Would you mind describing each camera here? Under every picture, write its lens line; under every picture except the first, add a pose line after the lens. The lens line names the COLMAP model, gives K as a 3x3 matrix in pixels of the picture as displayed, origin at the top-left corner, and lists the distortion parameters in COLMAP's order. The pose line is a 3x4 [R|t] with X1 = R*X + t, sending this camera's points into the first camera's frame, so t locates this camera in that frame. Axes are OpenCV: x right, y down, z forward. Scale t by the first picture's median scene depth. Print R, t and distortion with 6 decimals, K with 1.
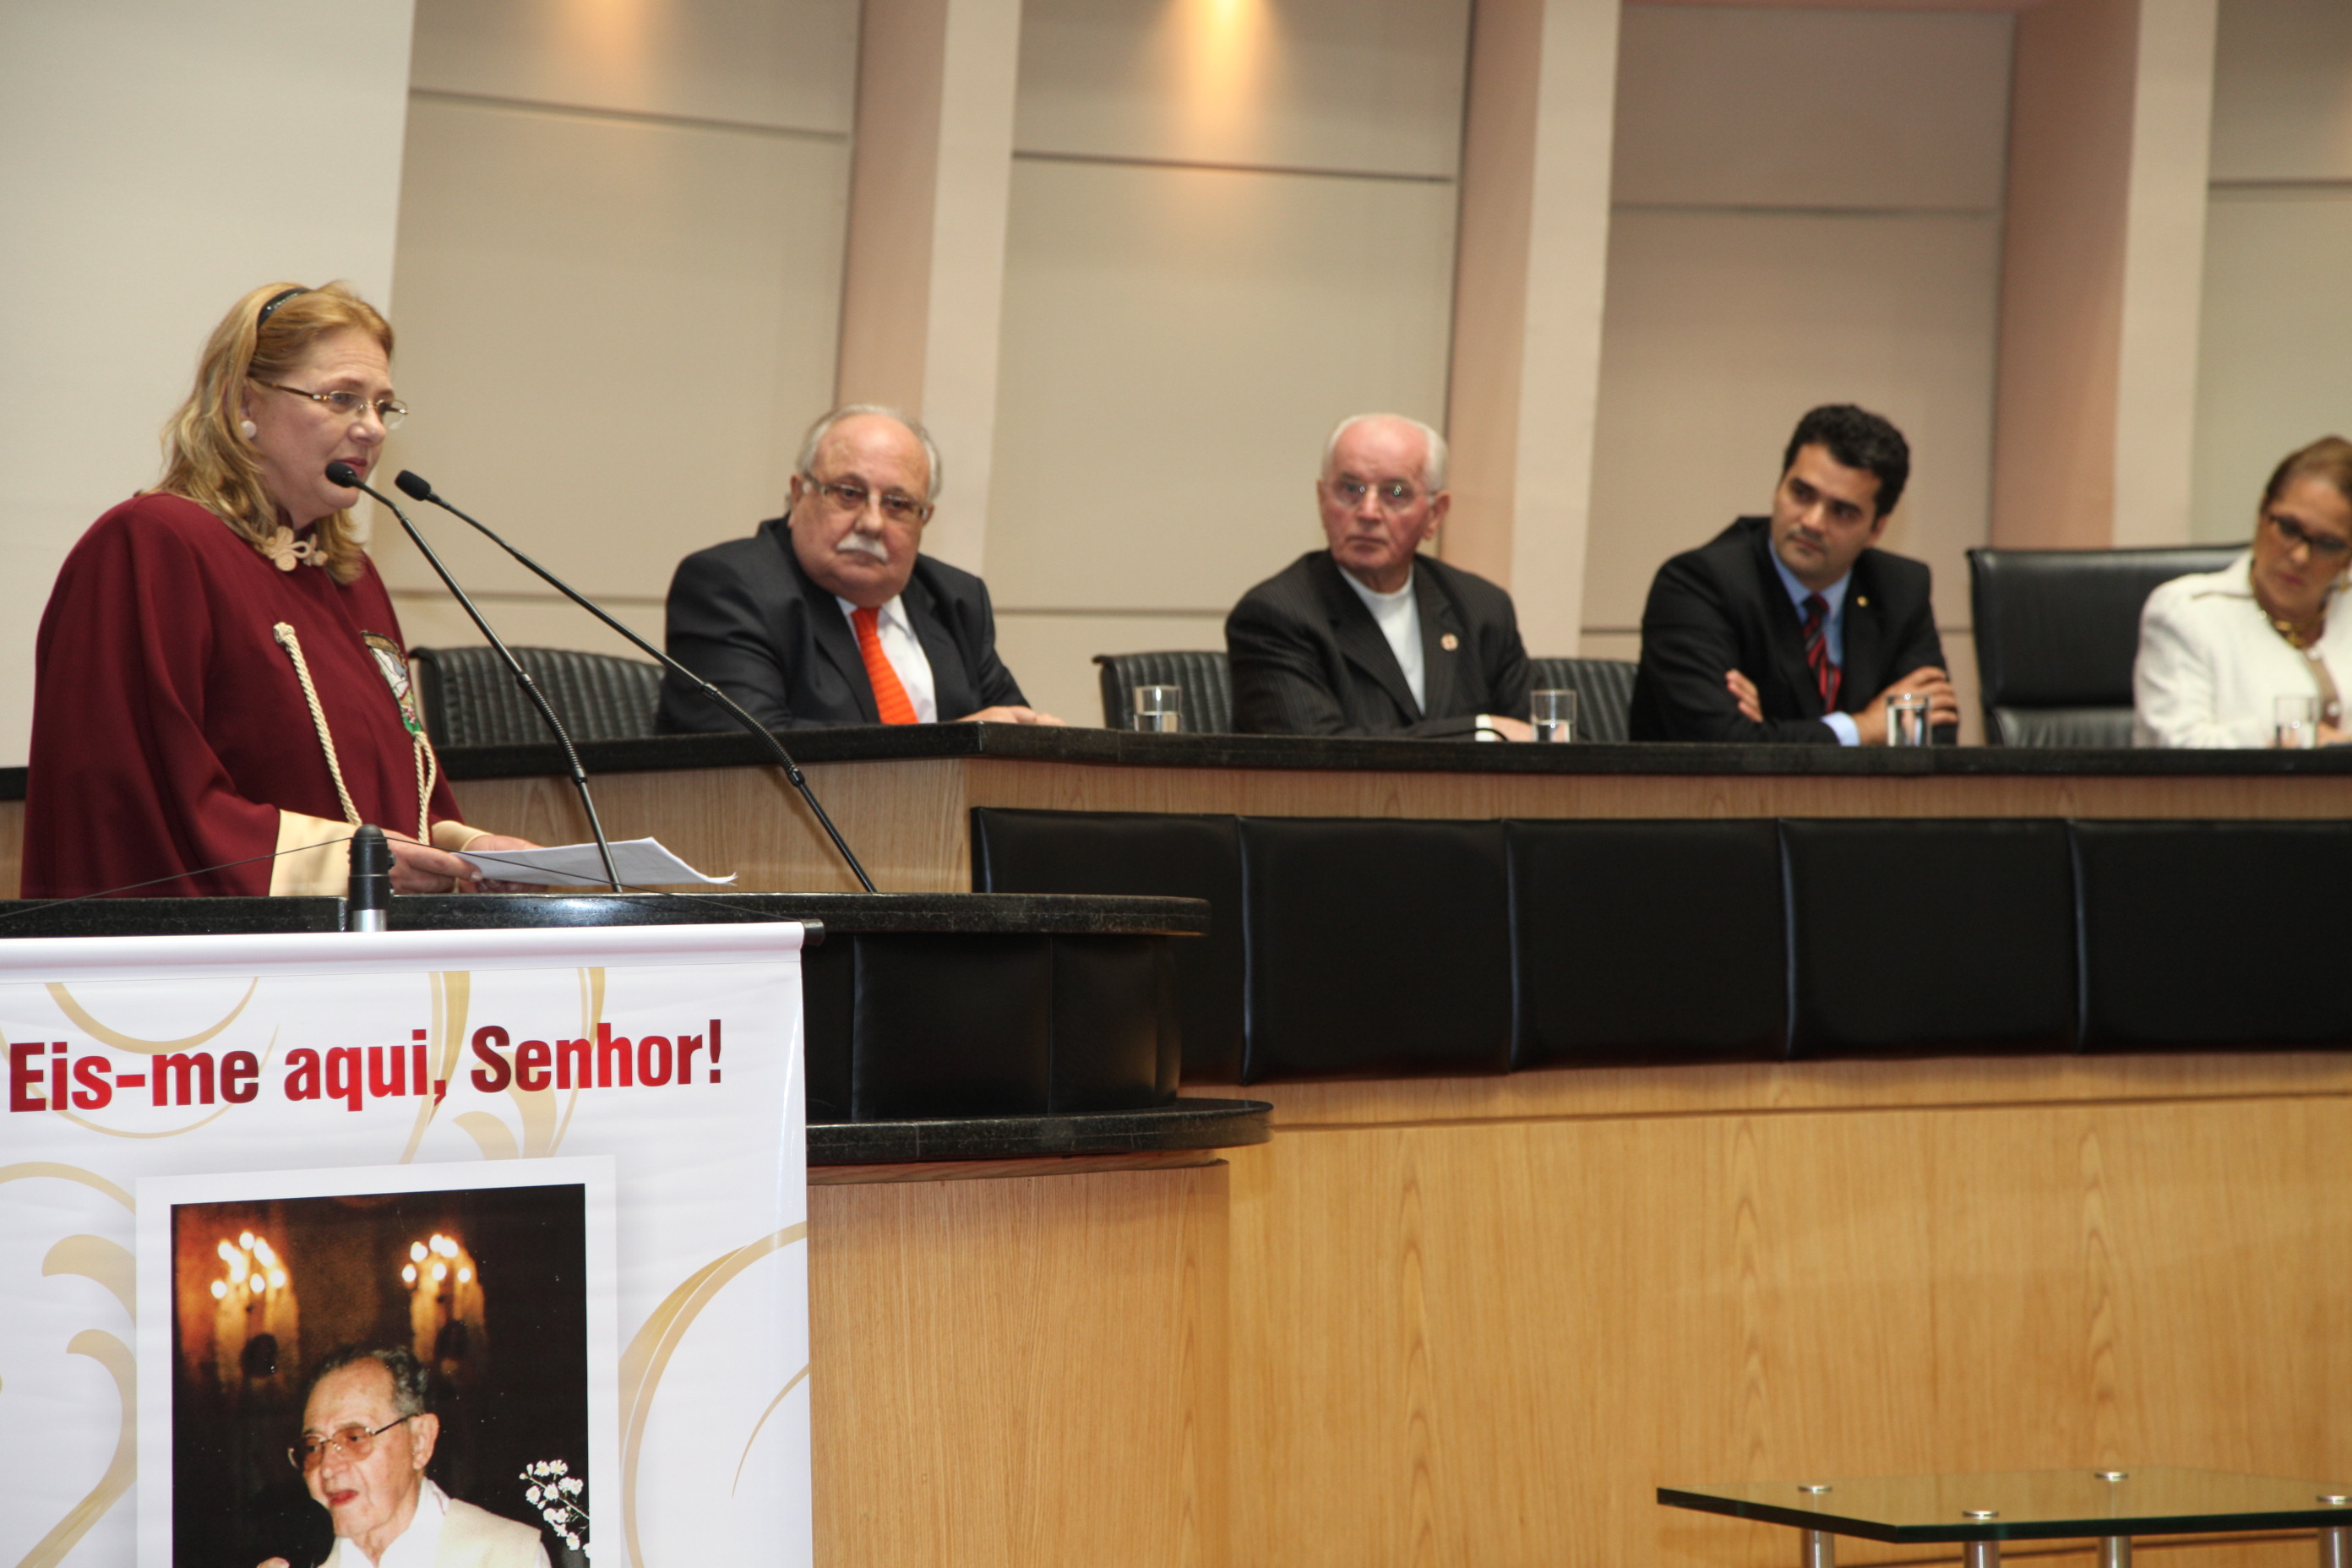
lens RADIAL K [[7055.1, 0, 1176.0], [0, 7055.1, 784.0], [0, 0, 1]] dist [1.376980, -10.031282]
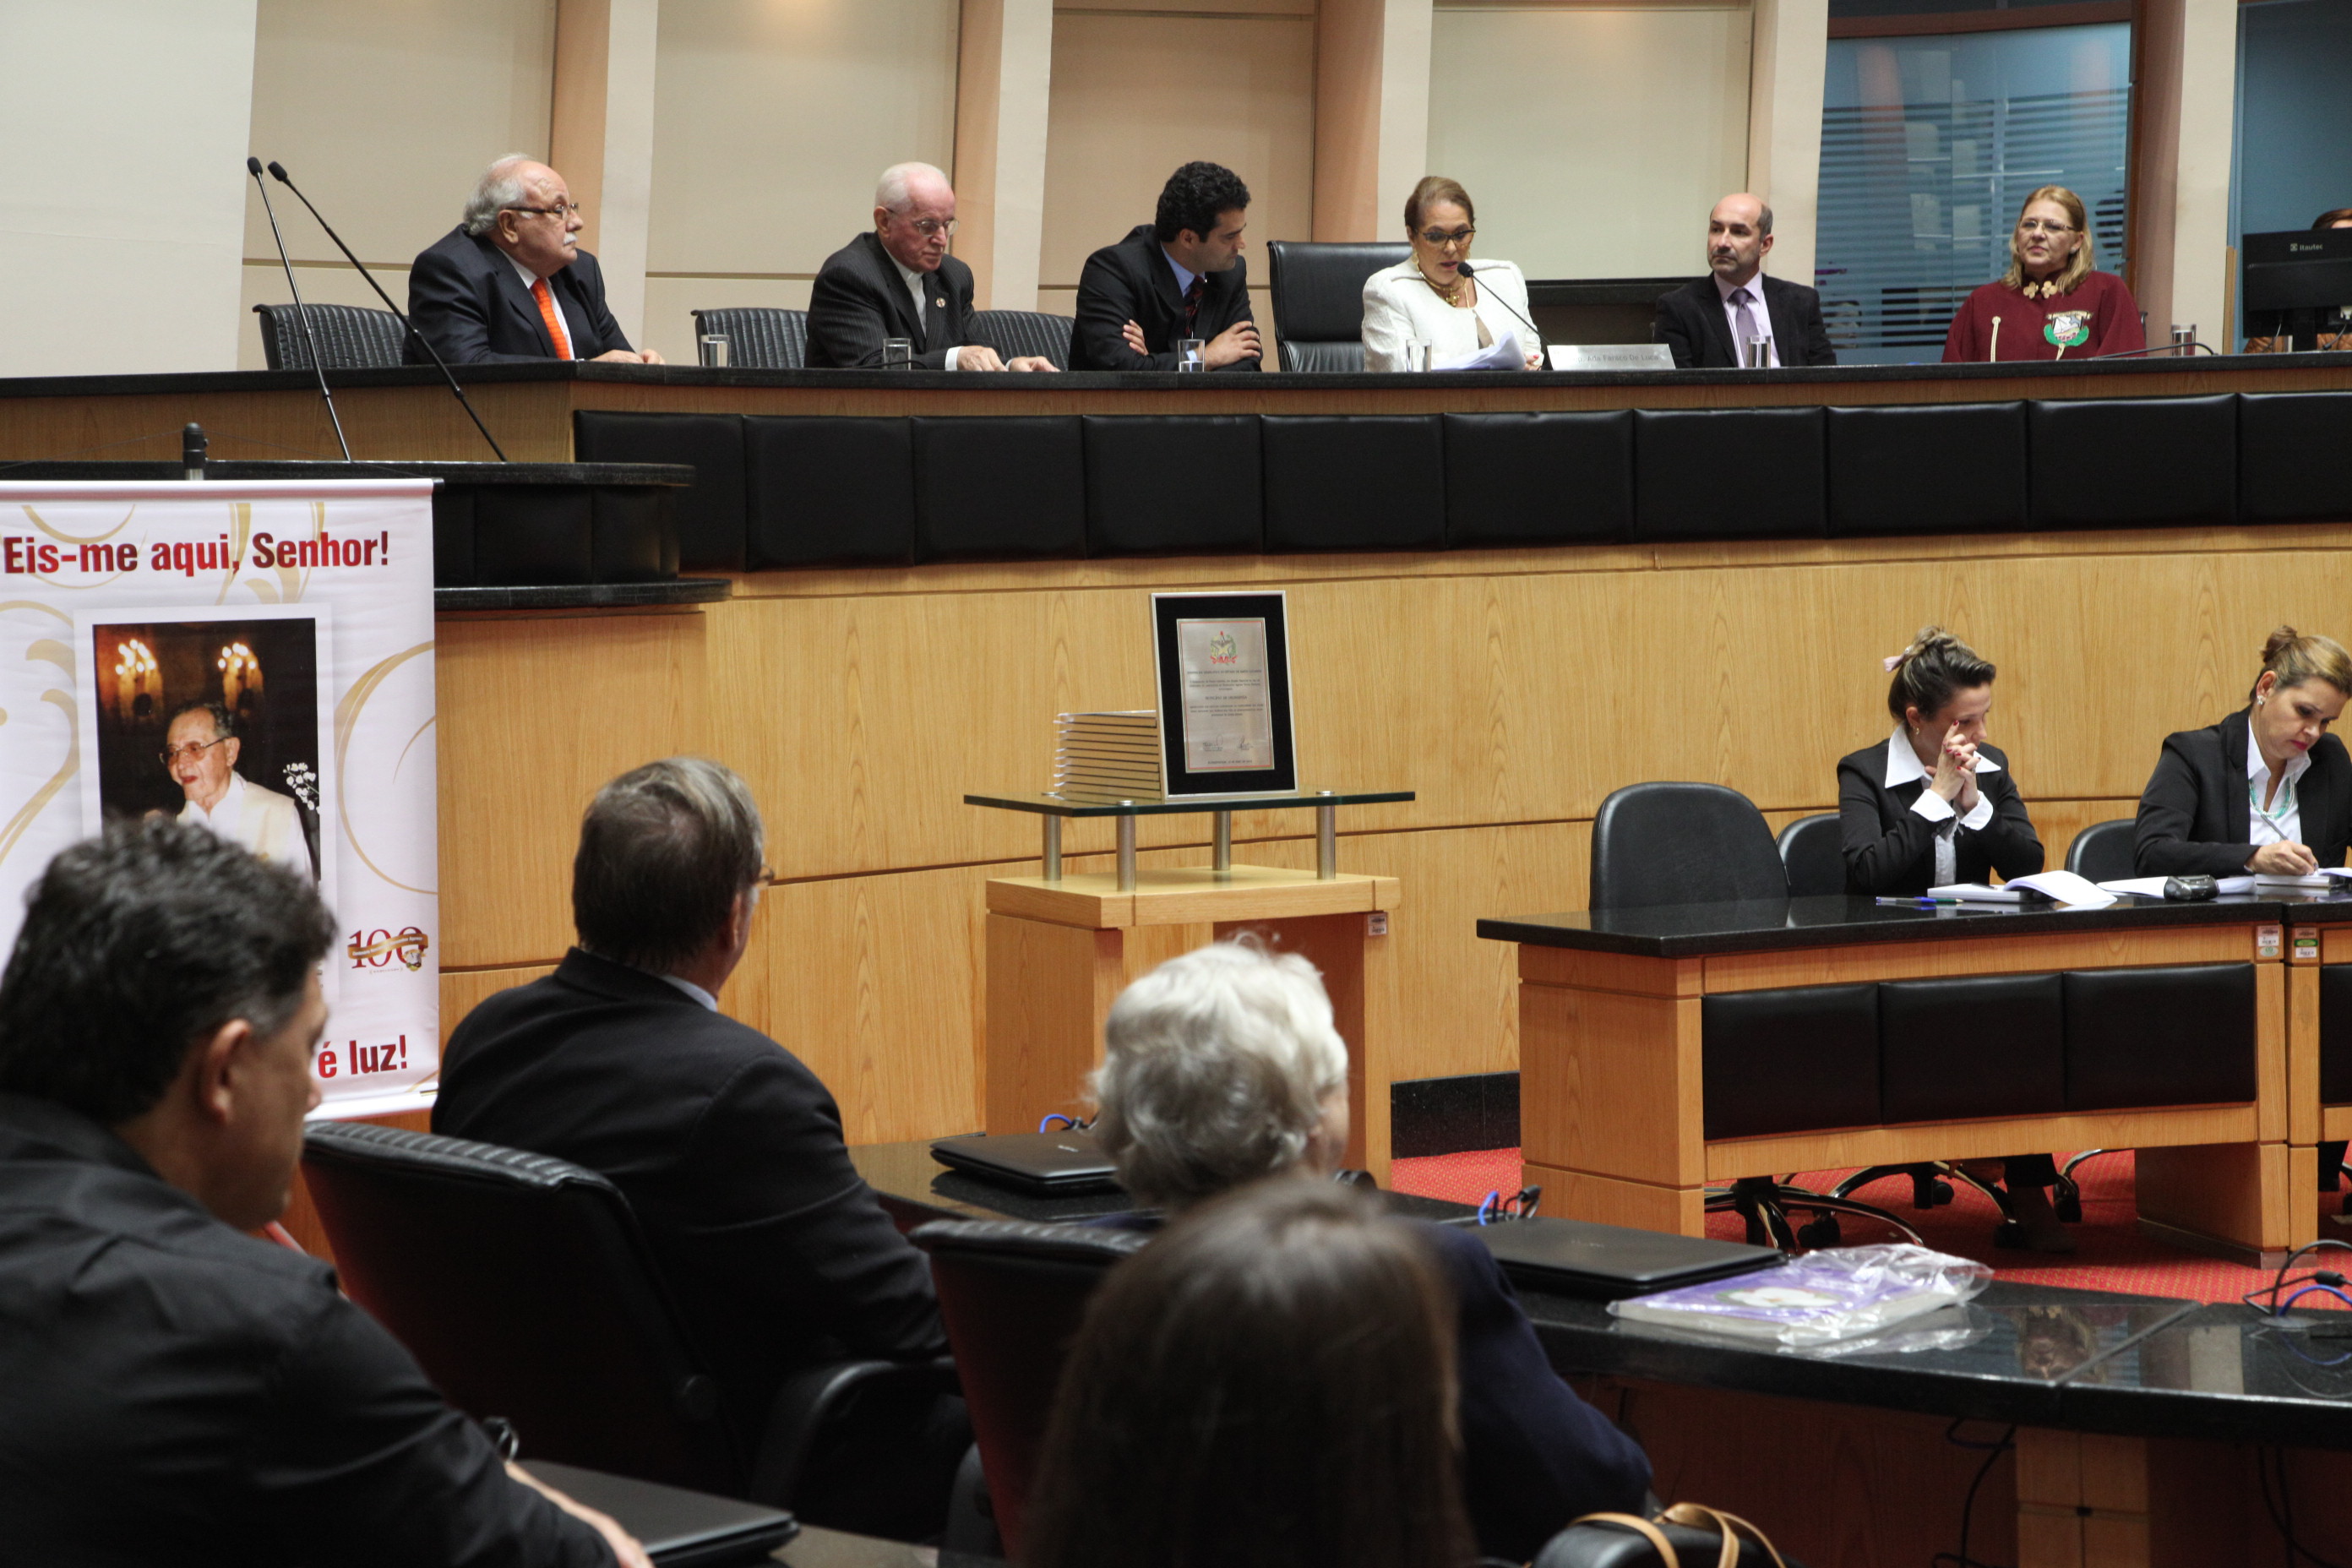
lens RADIAL K [[5411.2, 0, 1176.0], [0, 5411.2, 784.0], [0, 0, 1]] dist [-0.278580, 7.462981]
pose [[0.999767, 0.002835, 0.021420, 0.110839], [-0.004487, 0.996984, 0.077473, -0.010817], [-0.021136, -0.077551, 0.996764, -0.407735]]
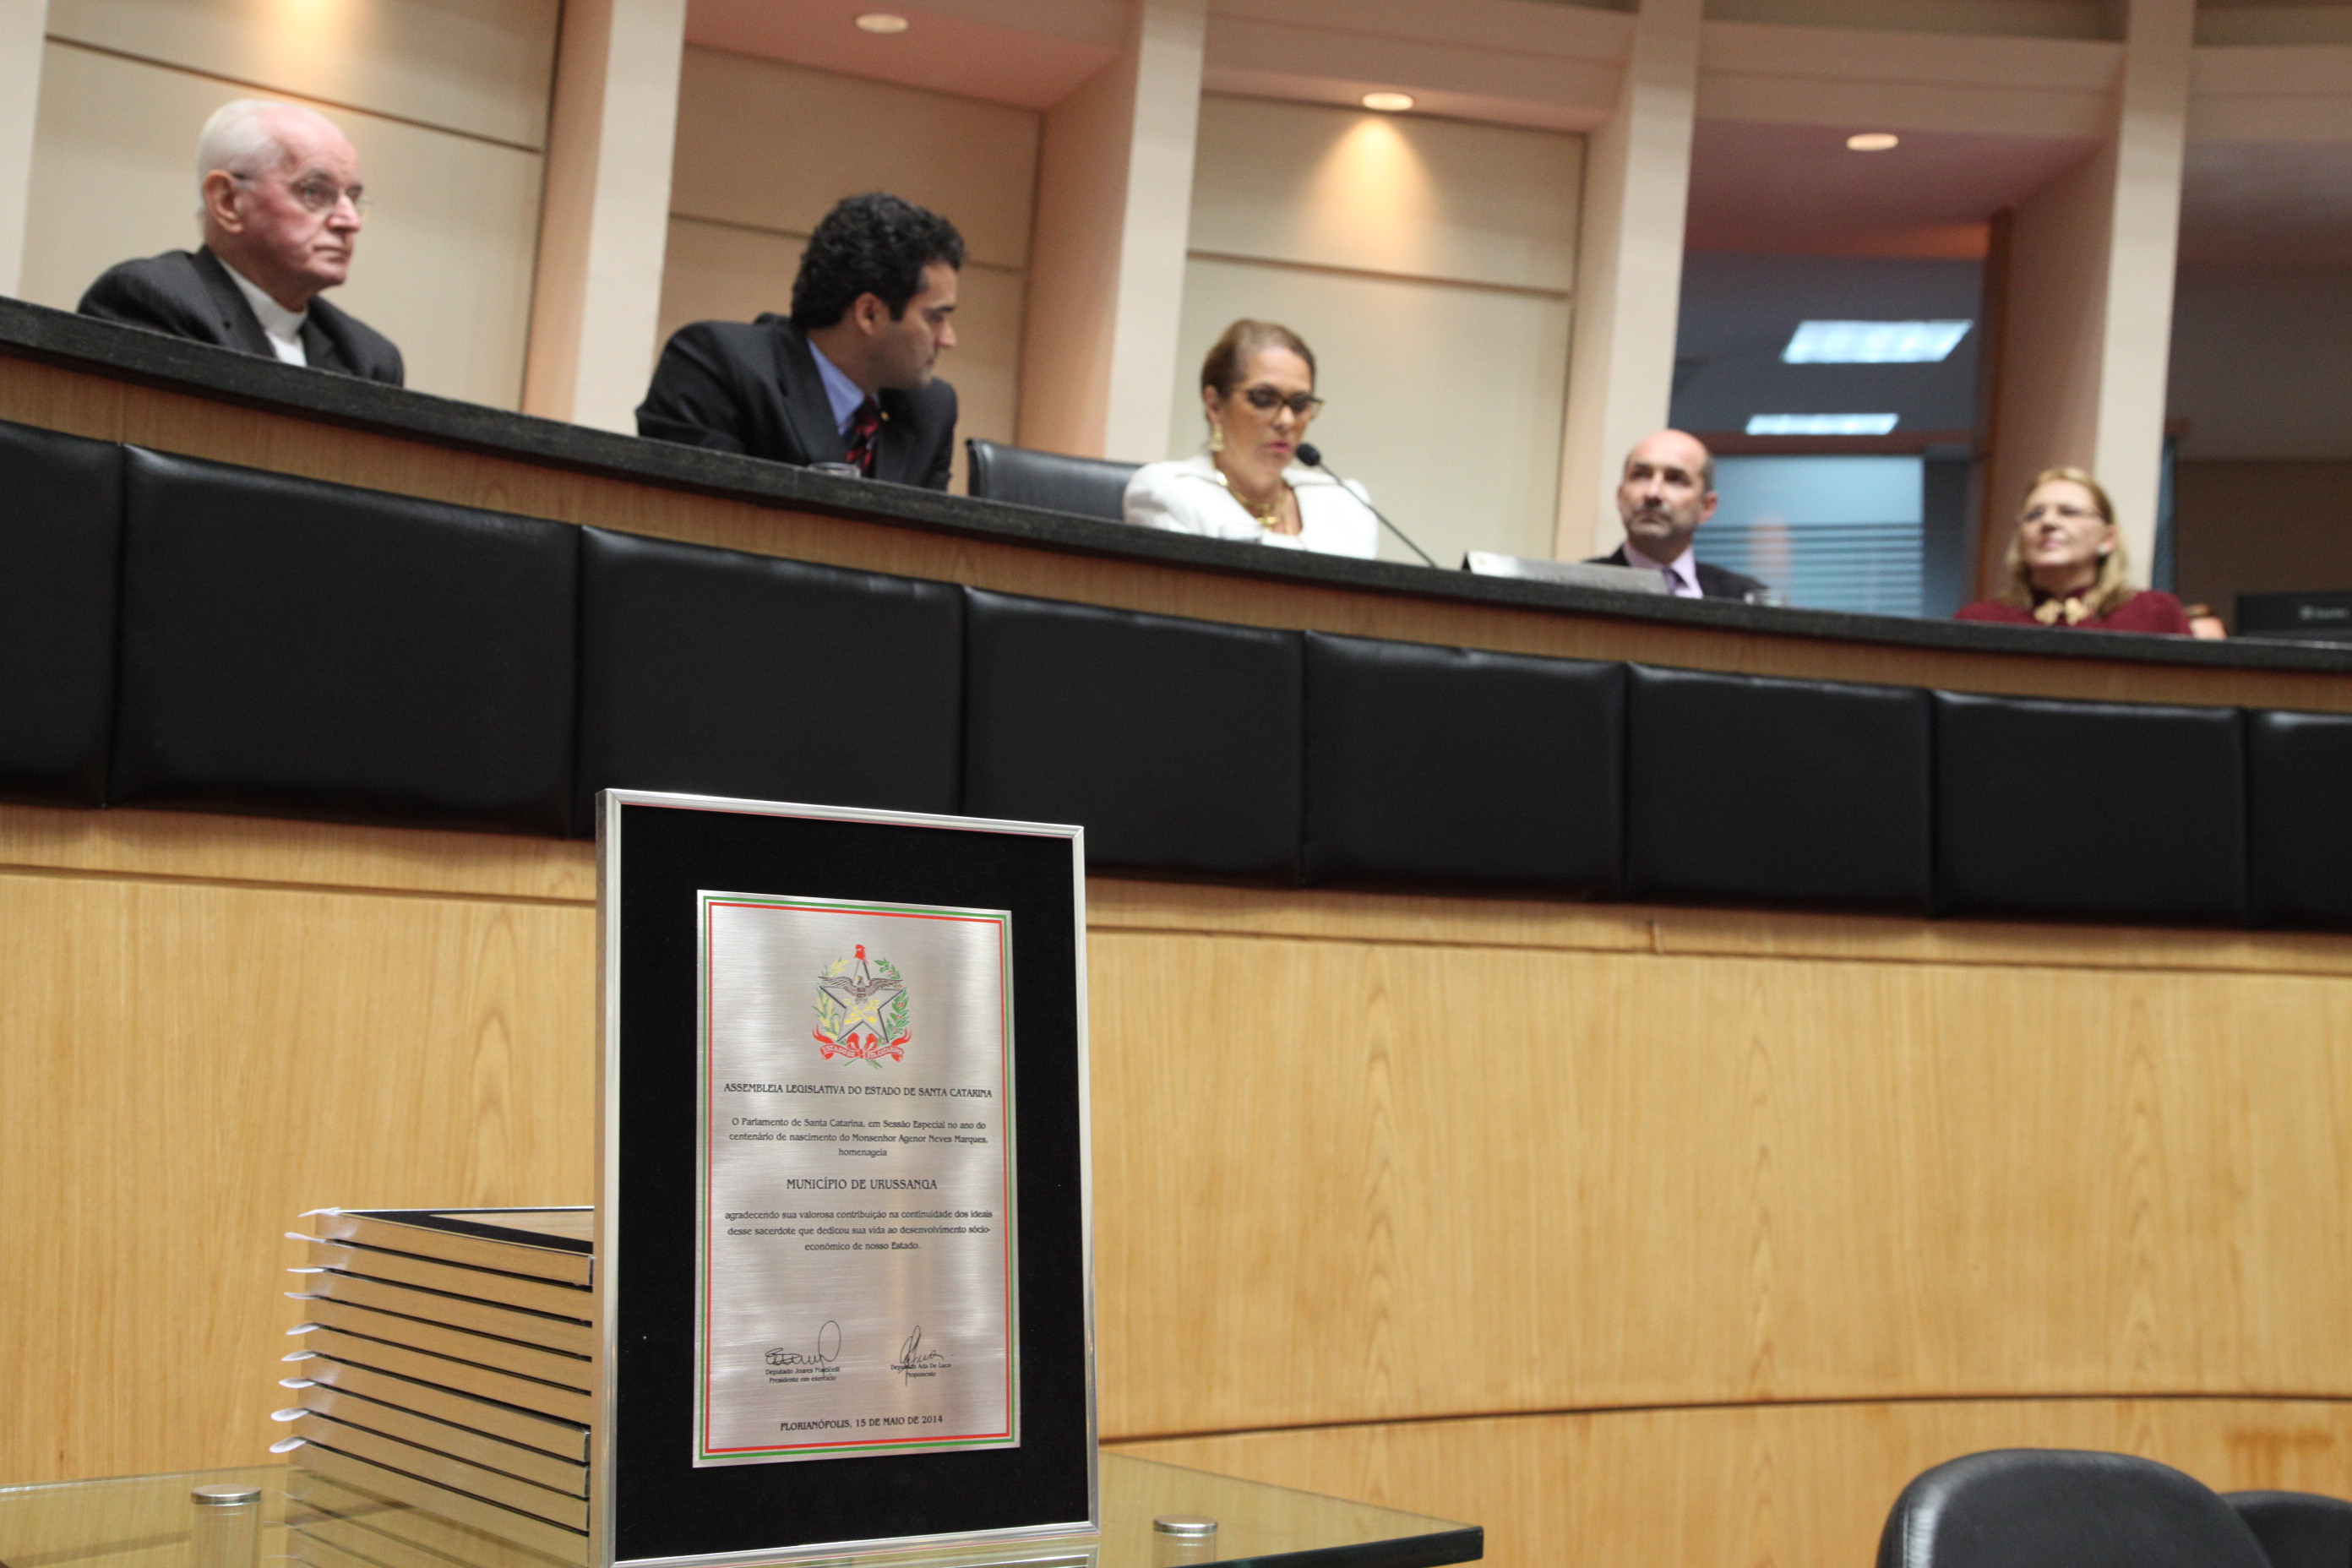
lens RADIAL K [[3024.9, 0, 1146.0], [0, 3024.9, 783.0], [0, 0, 1]] dist [0.133445, 0.003395]
pose [[0.991446, 0.059557, 0.116134, 0.151778], [-0.053208, 0.996954, -0.057026, 0.067621], [-0.119176, 0.050359, 0.991595, 0.932830]]
